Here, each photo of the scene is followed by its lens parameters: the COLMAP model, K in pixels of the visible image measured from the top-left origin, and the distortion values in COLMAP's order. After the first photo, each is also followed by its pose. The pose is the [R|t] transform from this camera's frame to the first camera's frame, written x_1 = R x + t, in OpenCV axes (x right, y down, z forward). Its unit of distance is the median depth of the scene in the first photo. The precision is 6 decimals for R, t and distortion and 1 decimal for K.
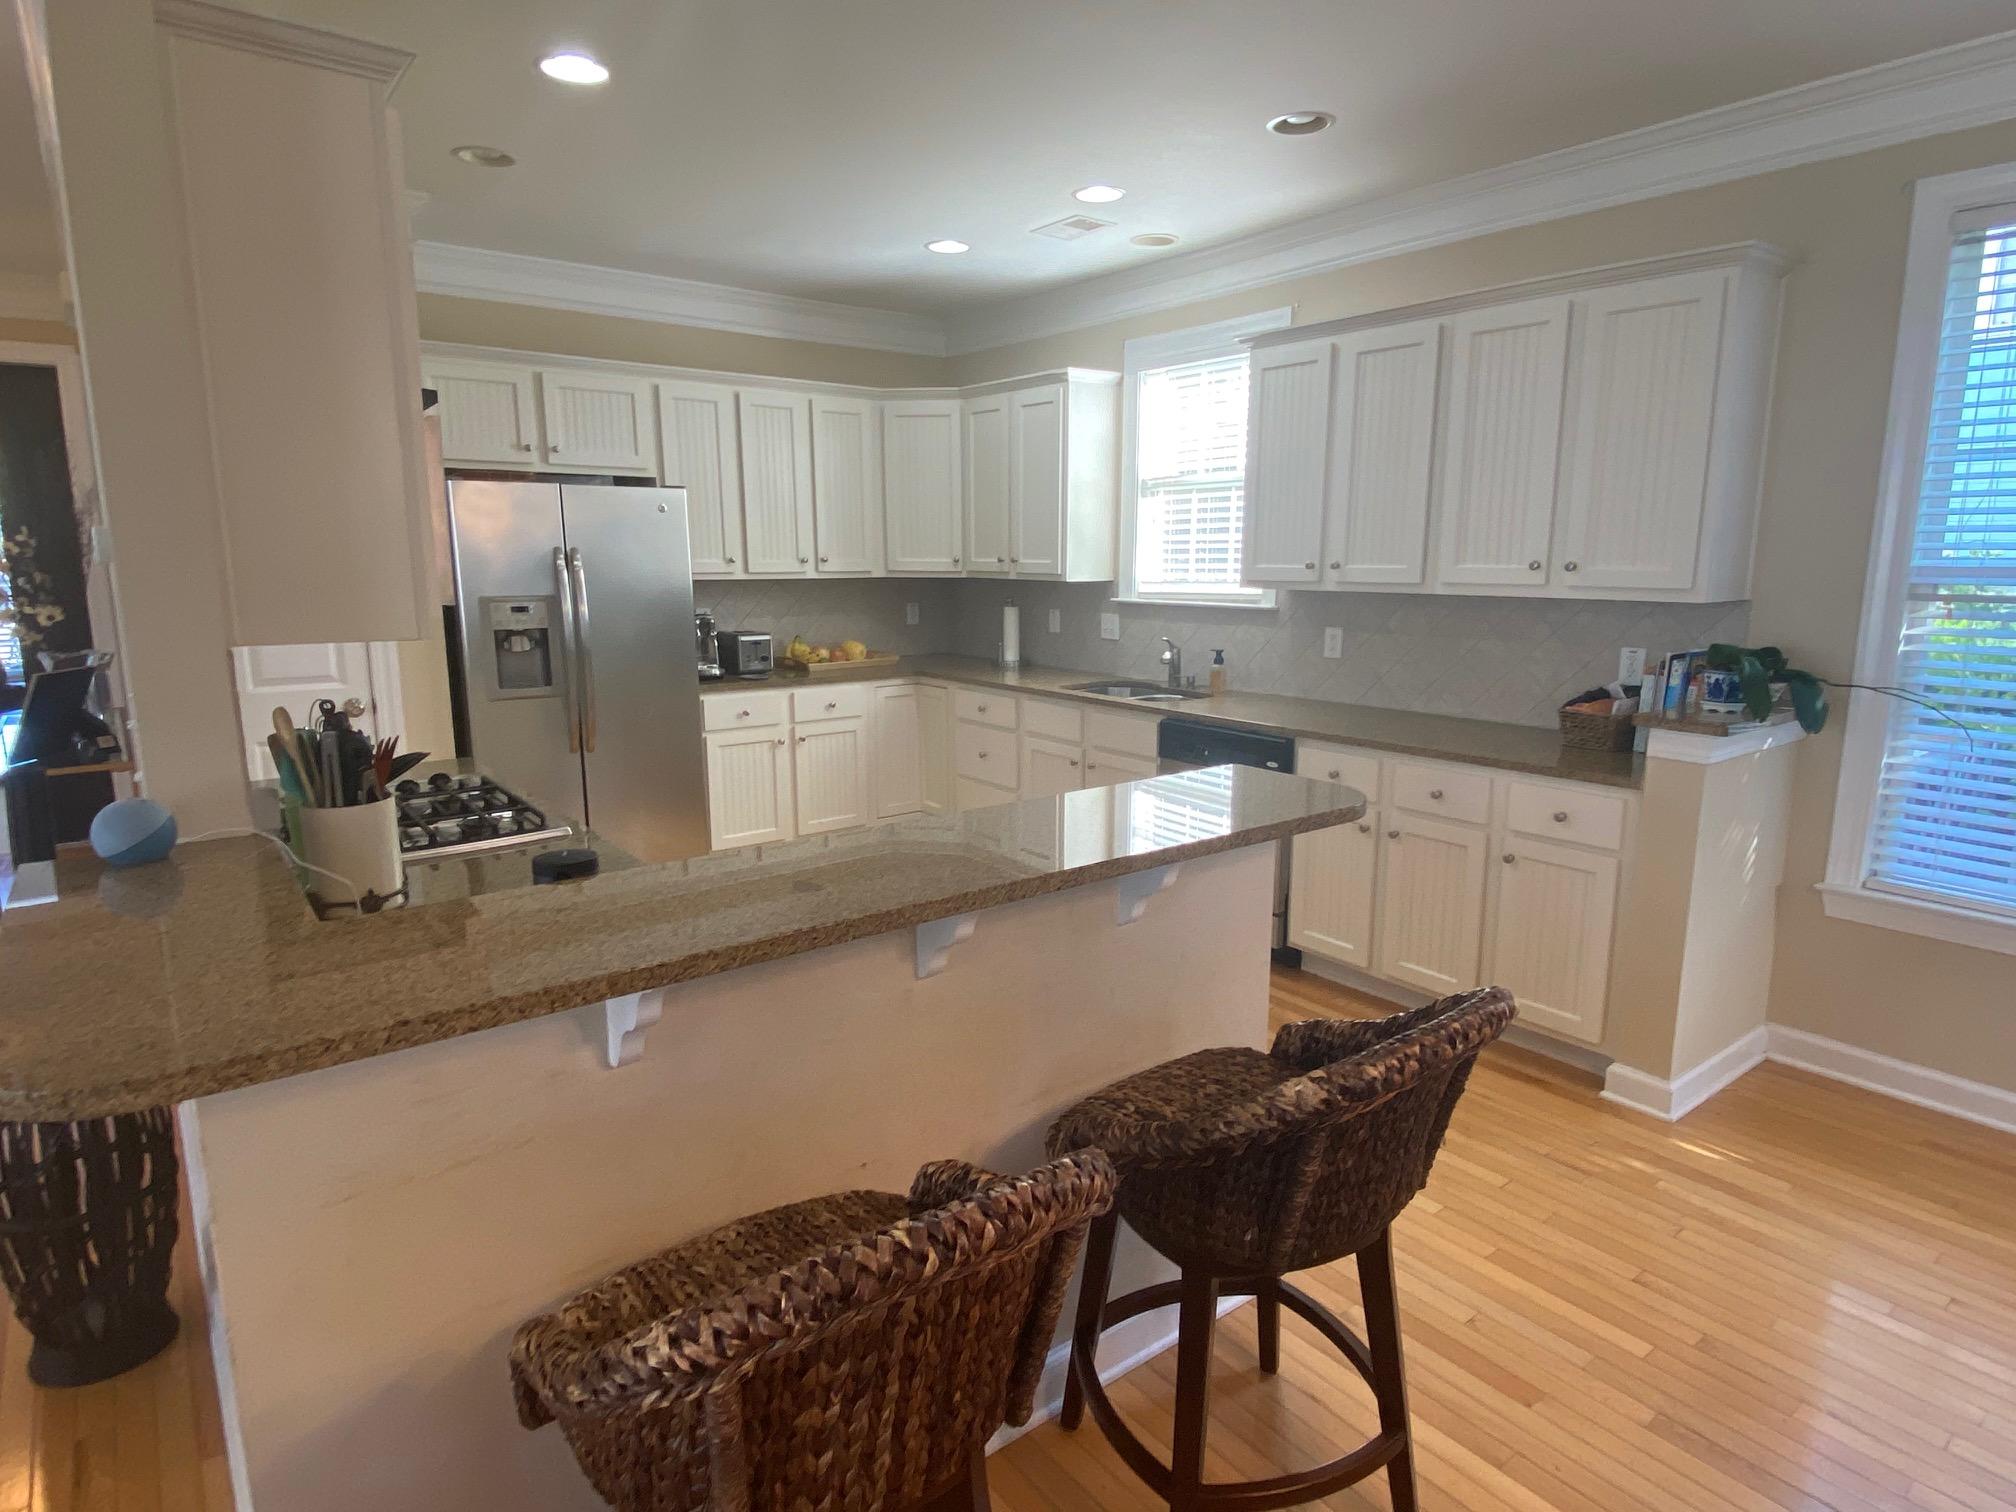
lens RADIAL K [[1121.6, 0, 1017.7], [0, 1121.6, 763.4], [0, 0, 1]] dist [-0.005191, -0.003874]
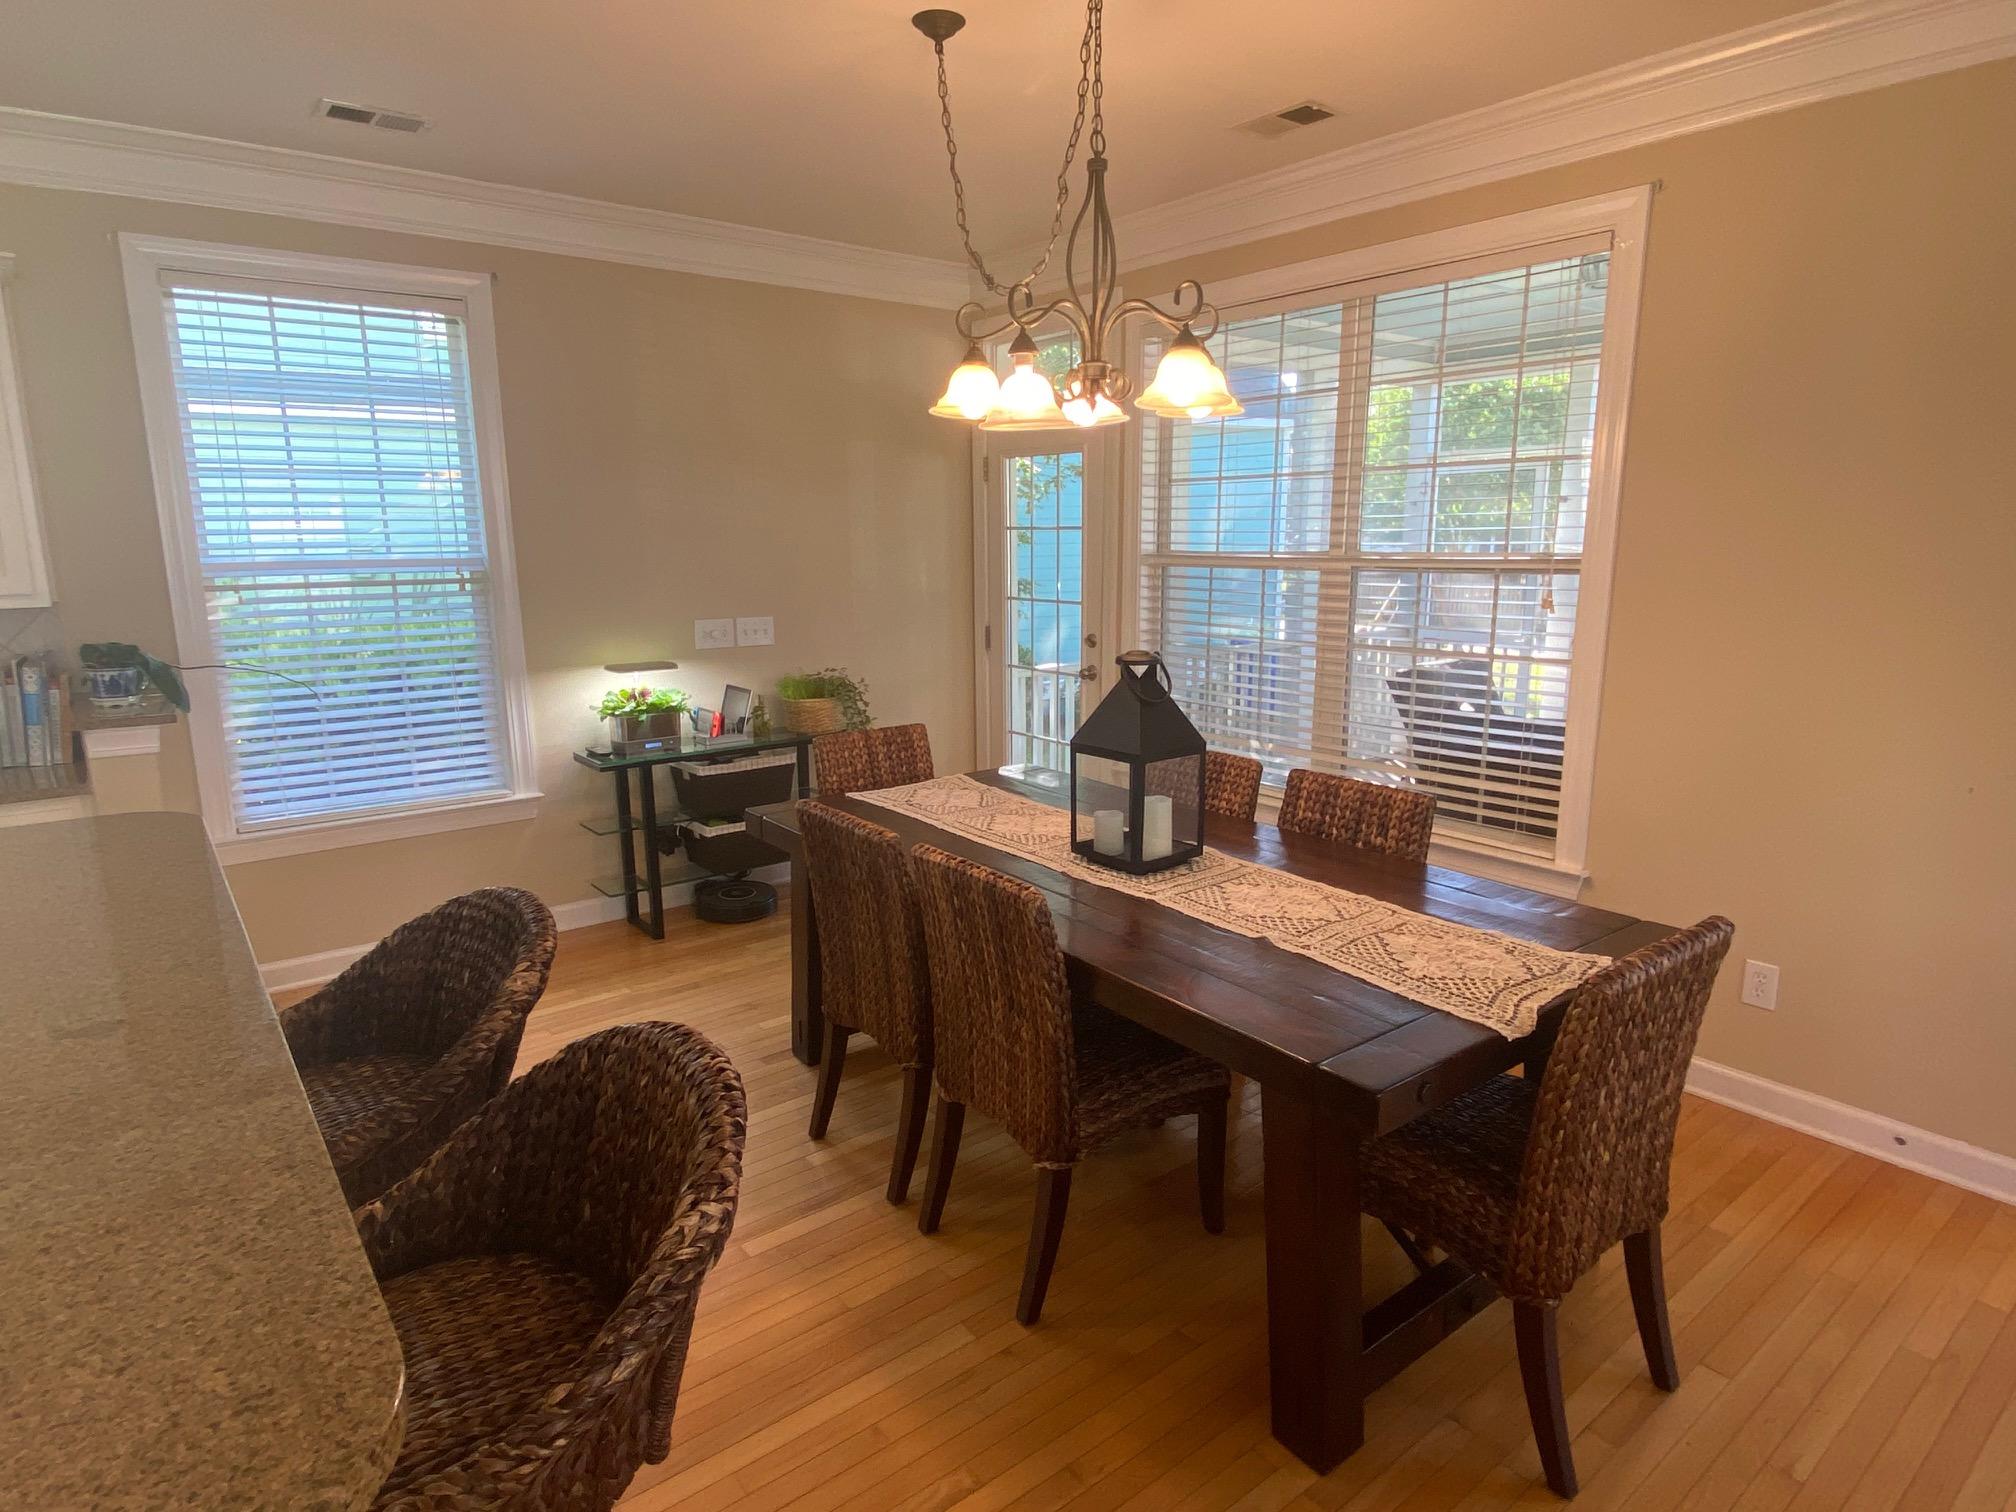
lens RADIAL K [[1121.6, 0, 995.1], [0, 1121.6, 766.7], [0, 0, 1]] dist [-0.005191, -0.003874]
pose [[0.010149, -0.205266, 0.978654, -0.262110], [0.189300, 0.961401, 0.199684, -0.029221], [-0.981867, 0.183233, 0.048615, 0.093753]]
